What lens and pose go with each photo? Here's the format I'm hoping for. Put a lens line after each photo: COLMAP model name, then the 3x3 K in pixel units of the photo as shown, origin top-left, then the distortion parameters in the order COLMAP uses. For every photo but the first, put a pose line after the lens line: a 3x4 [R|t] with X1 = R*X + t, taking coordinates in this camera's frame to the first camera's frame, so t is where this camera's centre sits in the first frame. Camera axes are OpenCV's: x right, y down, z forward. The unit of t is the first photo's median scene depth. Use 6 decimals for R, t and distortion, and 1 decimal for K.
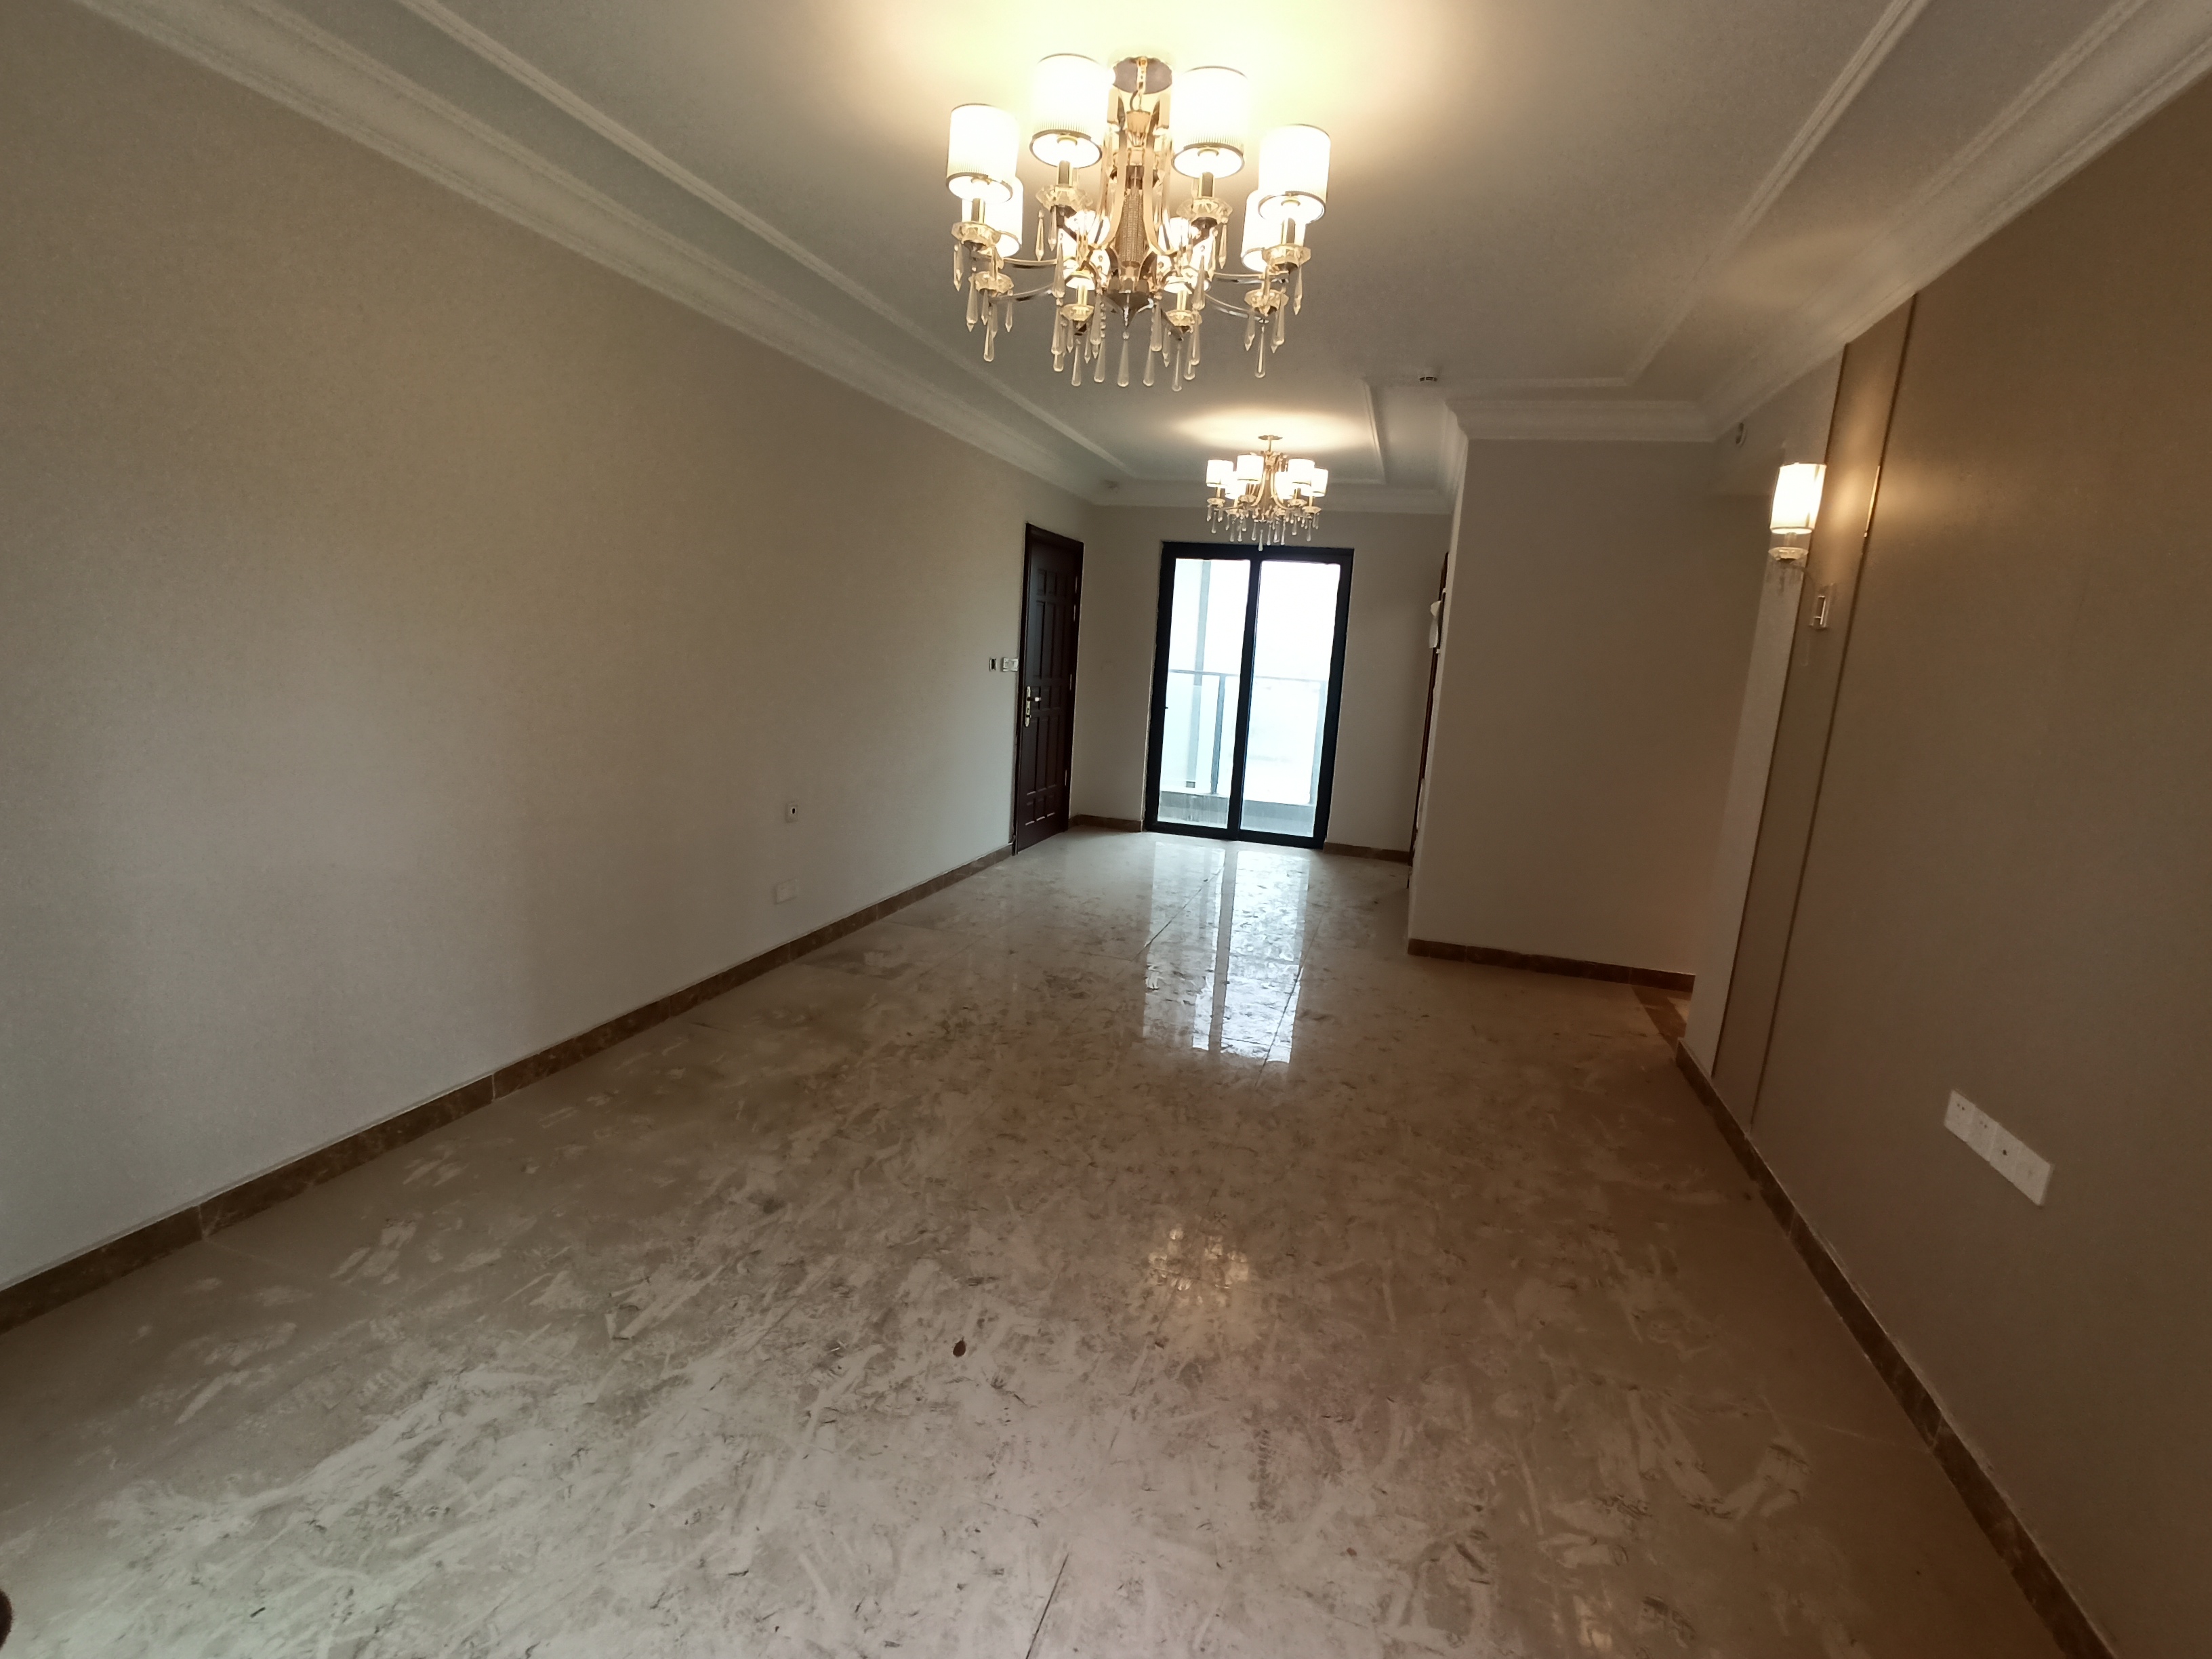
lens RADIAL K [[1003.4, 0, 1104.6], [0, 1003.4, 827.1], [0, 0, 1]] dist [-0.062652, 0.035497]
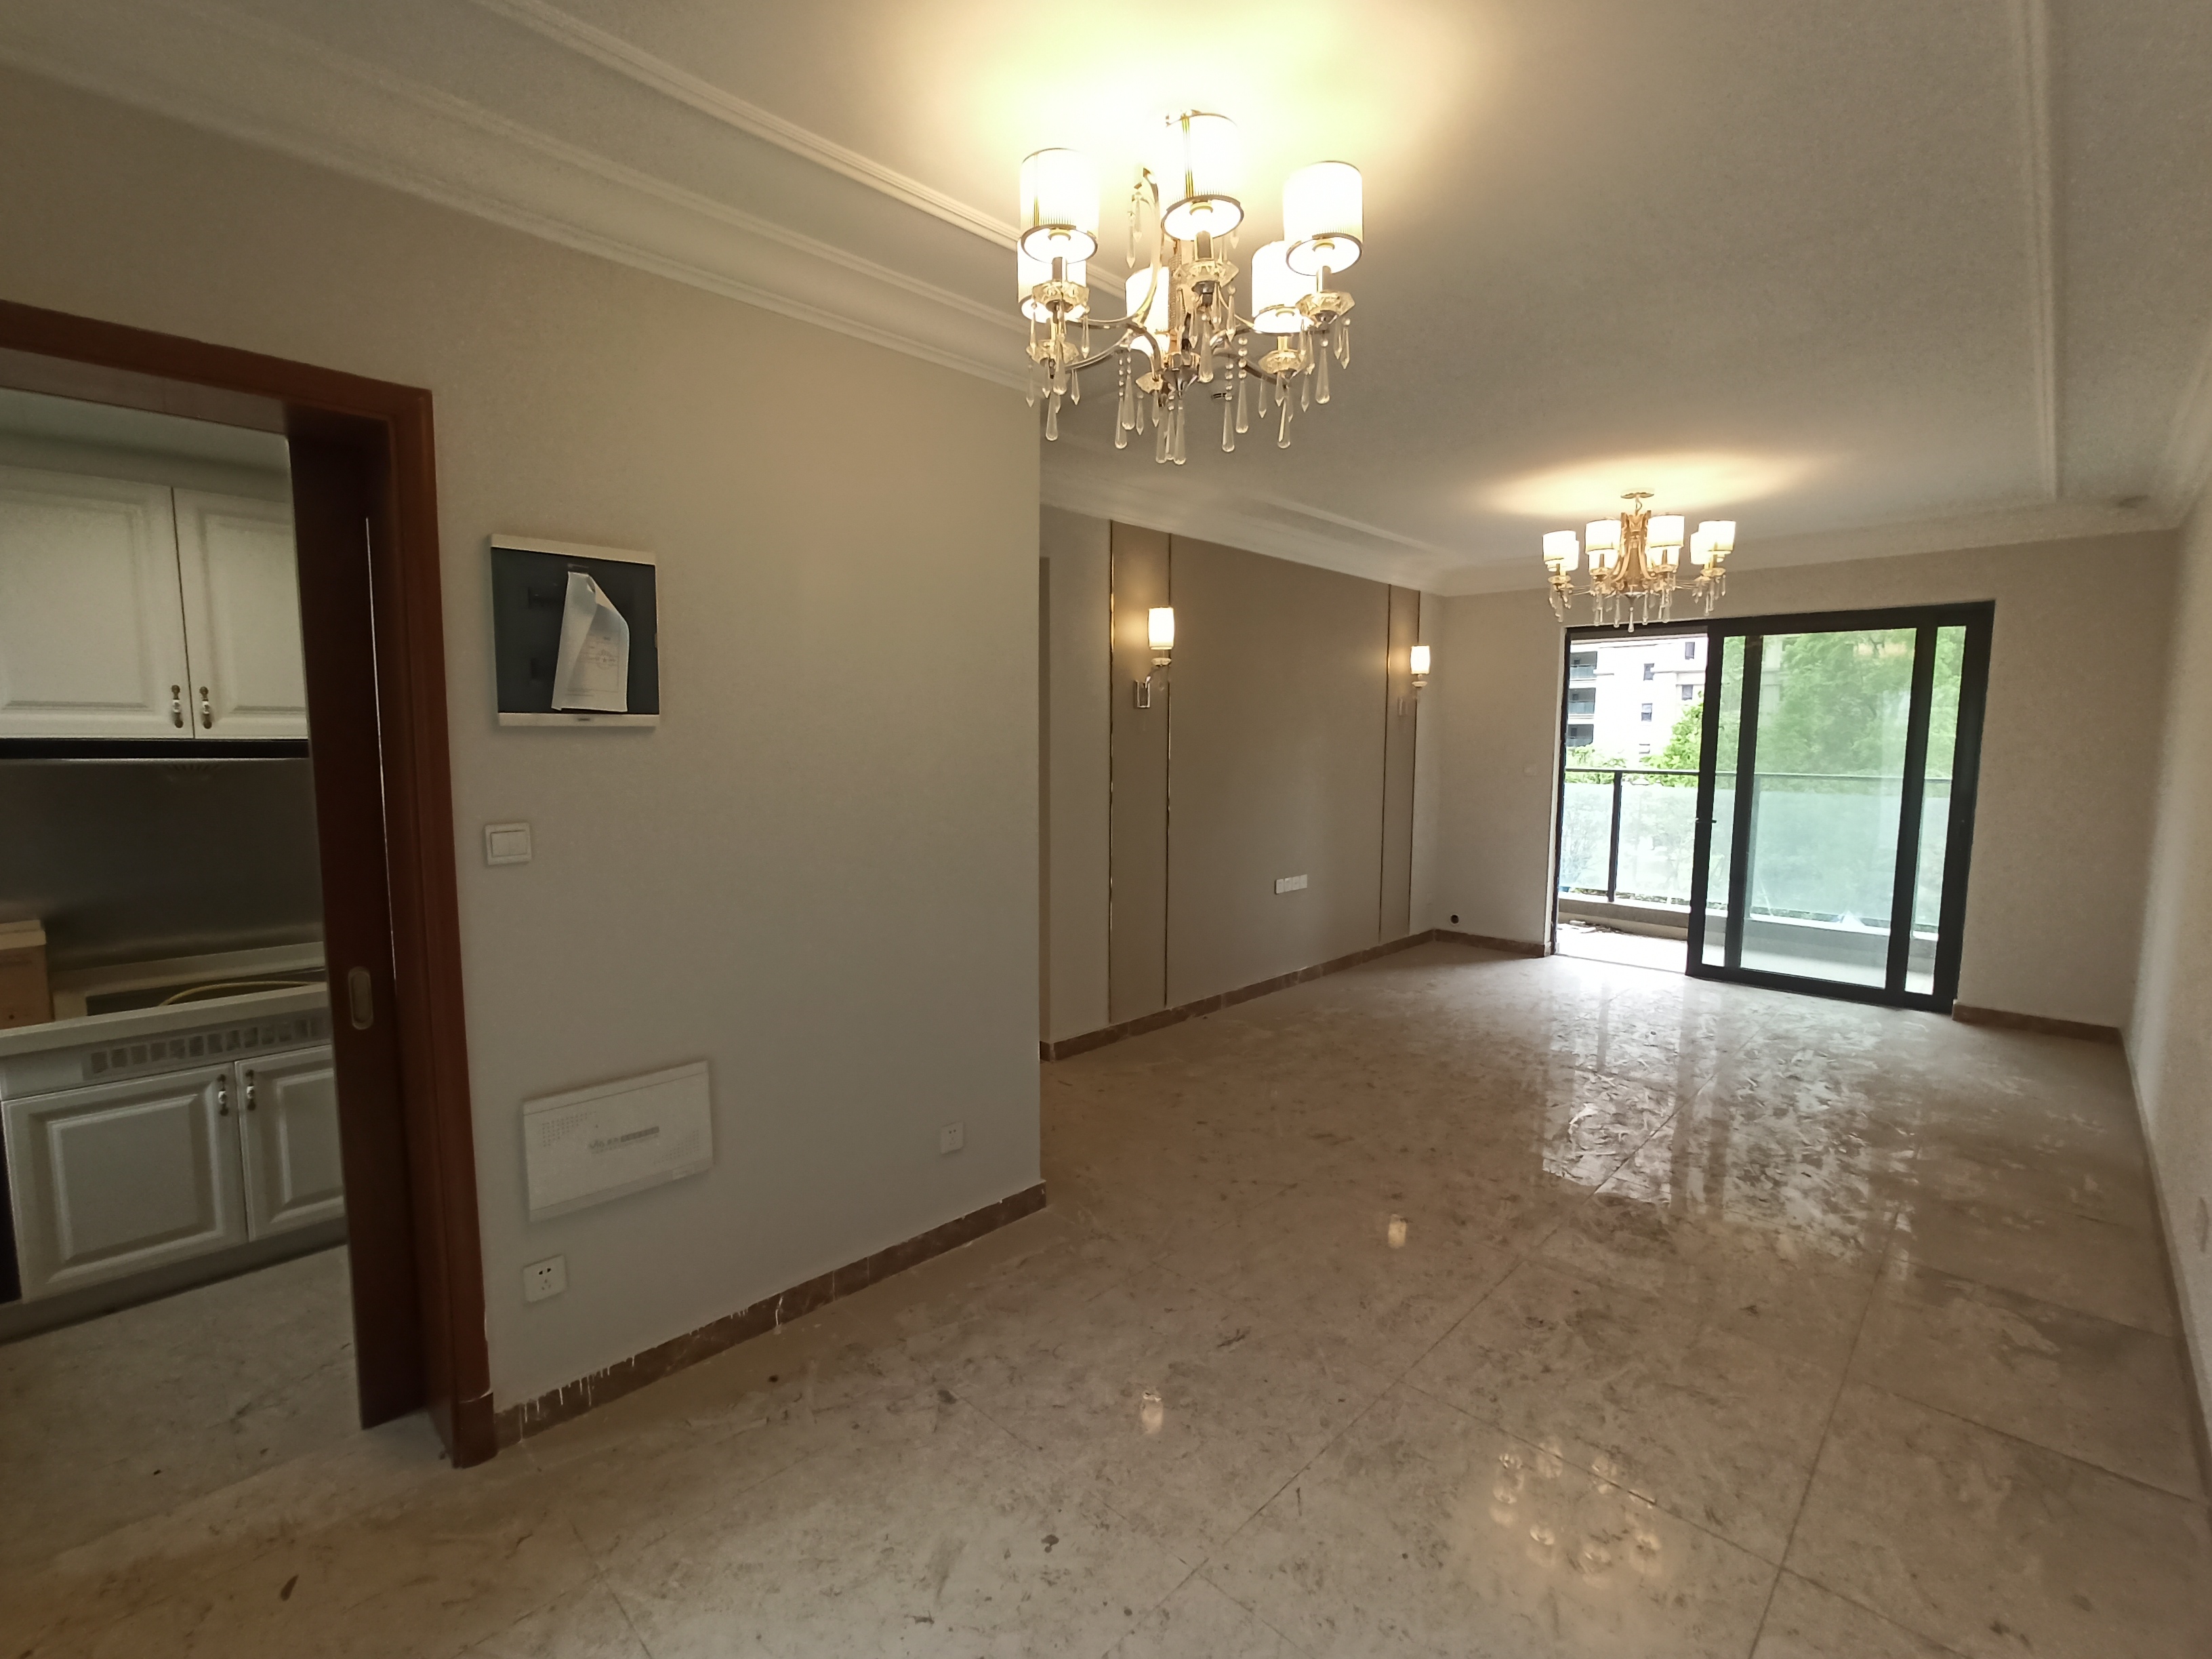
lens RADIAL K [[1003.4, 0, 1104.6], [0, 1003.4, 827.1], [0, 0, 1]] dist [-0.062652, 0.035497]
pose [[-0.889921, -0.109579, 0.442756, 0.029538], [0.020192, 0.960296, 0.278251, -0.472974], [-0.455667, 0.256561, -0.852375, 2.485321]]
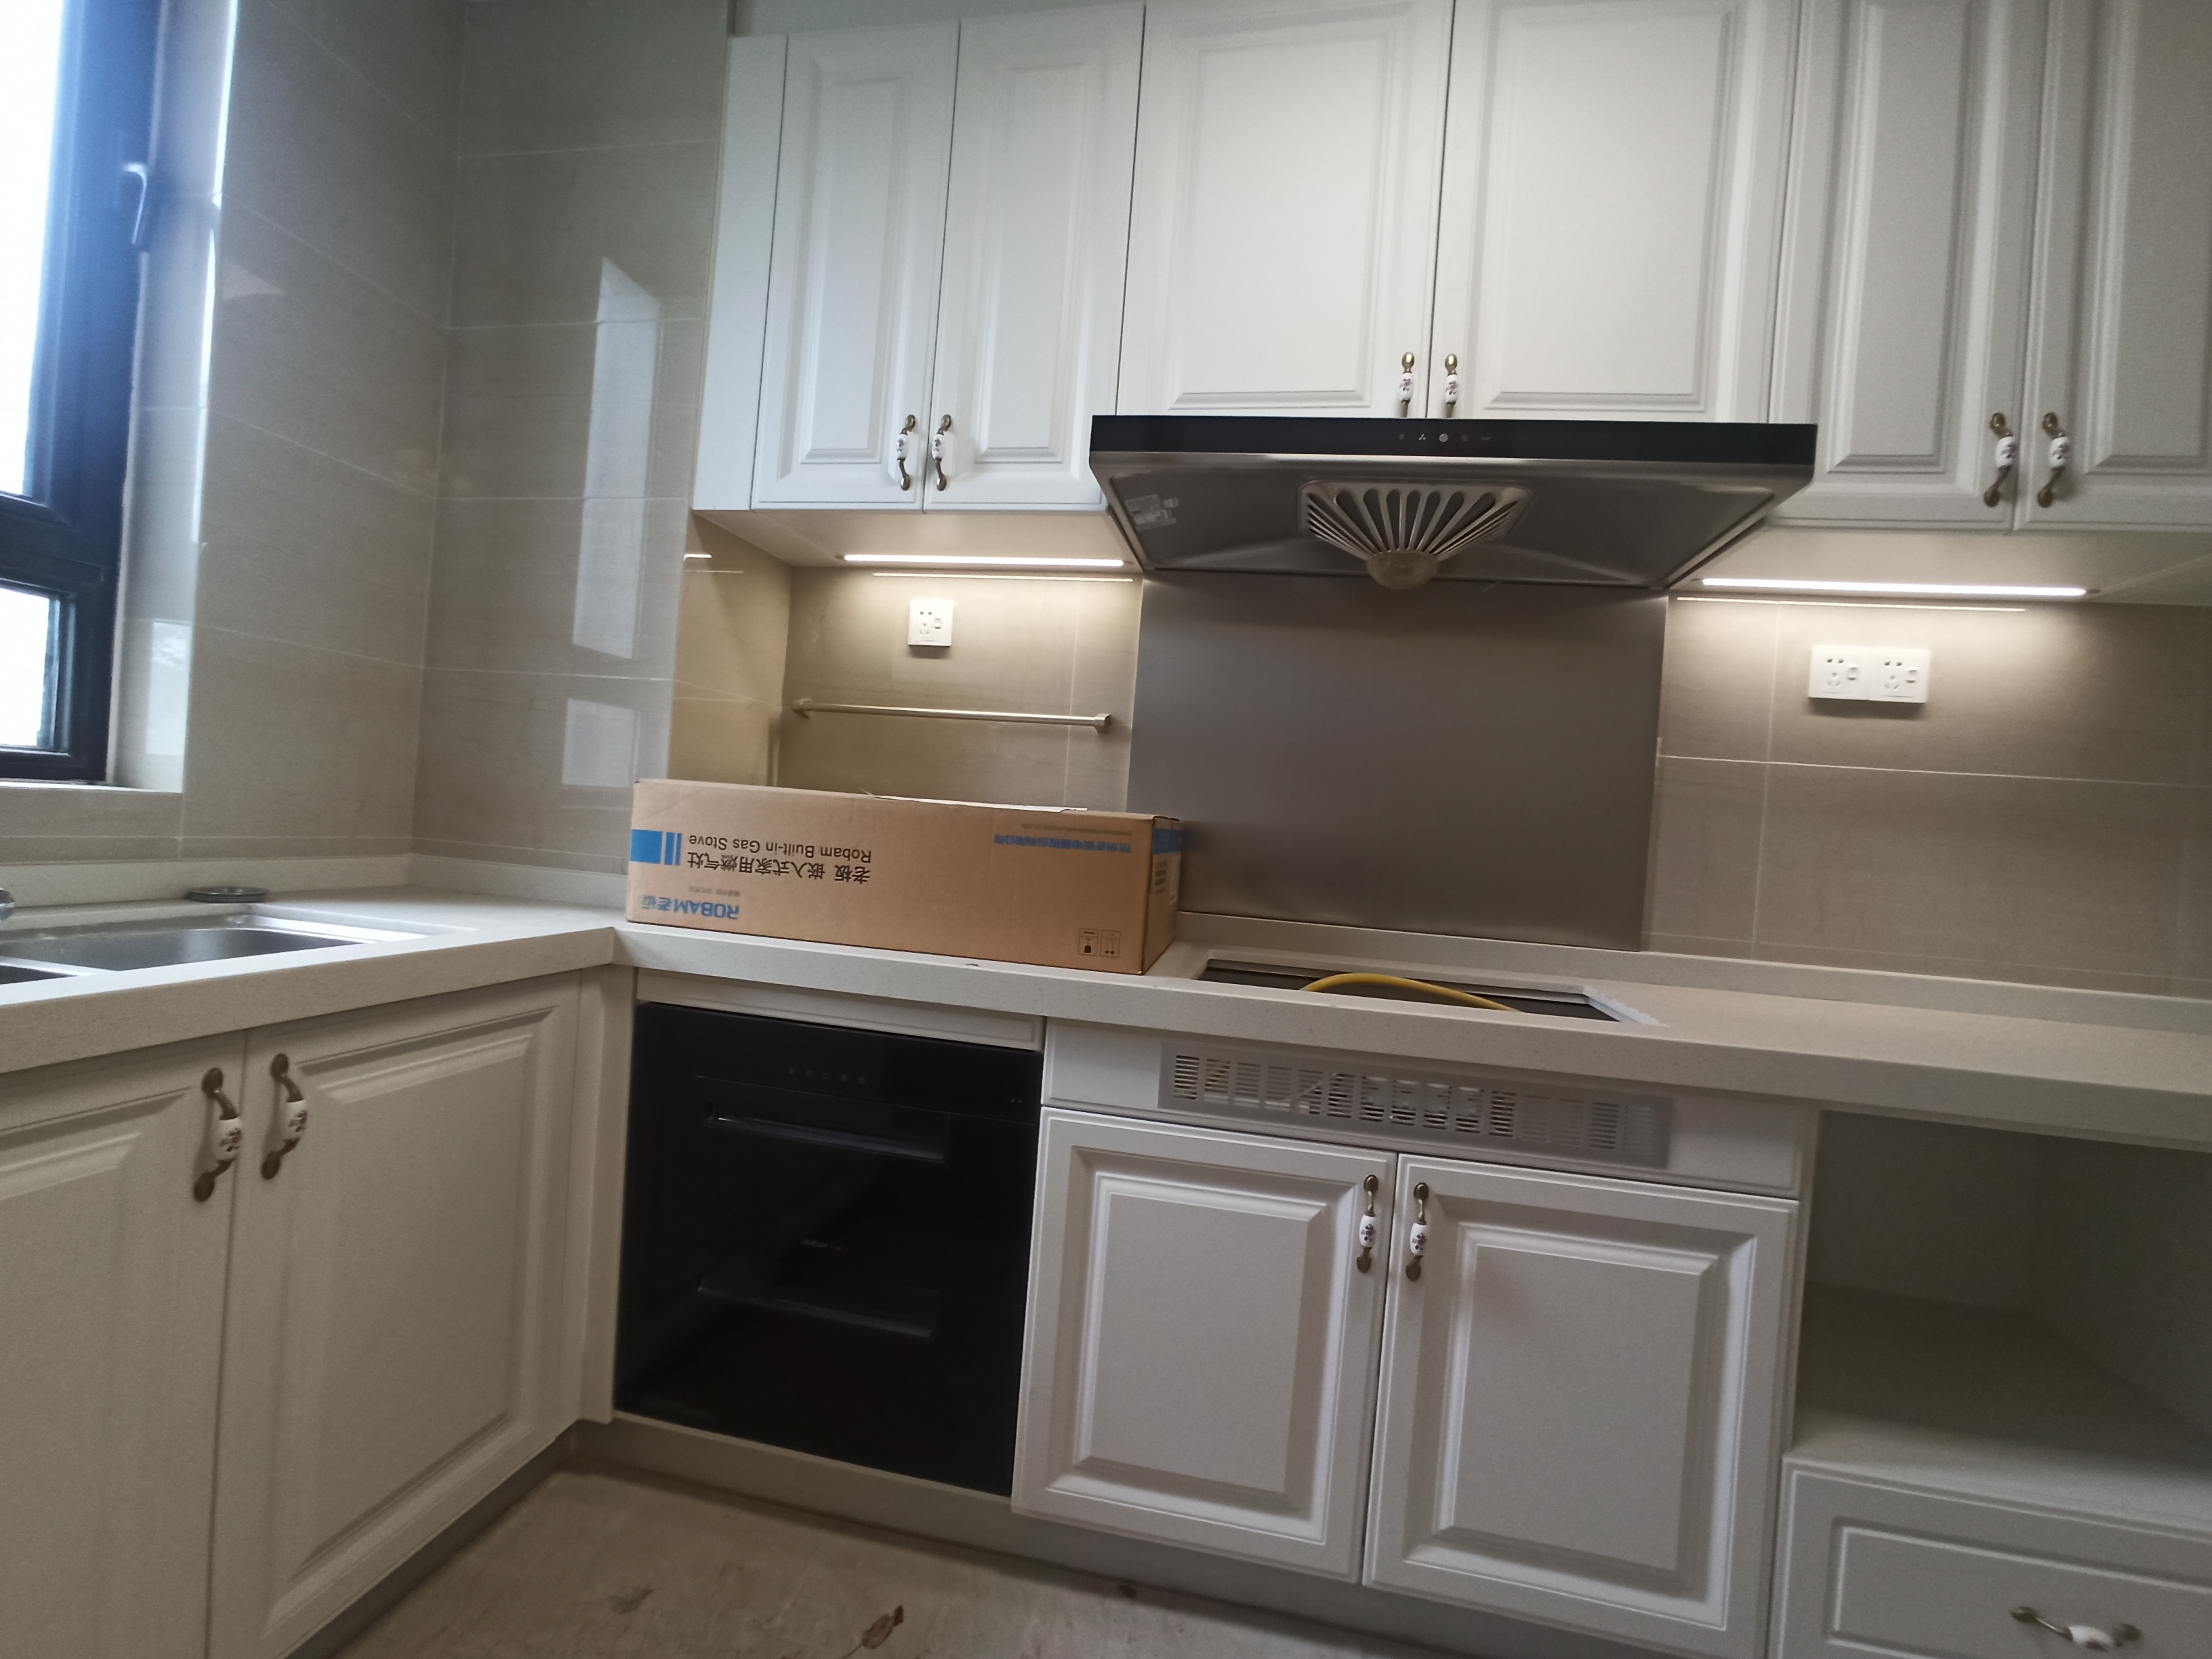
lens RADIAL K [[1003.4, 0, 1104.6], [0, 1003.4, 827.1], [0, 0, 1]] dist [-0.062652, 0.035497]
pose [[-0.093810, -0.079377, 0.992421, 0.770237], [0.096211, 0.991428, 0.088392, -0.197146], [-0.990930, 0.103774, -0.085369, 2.269076]]
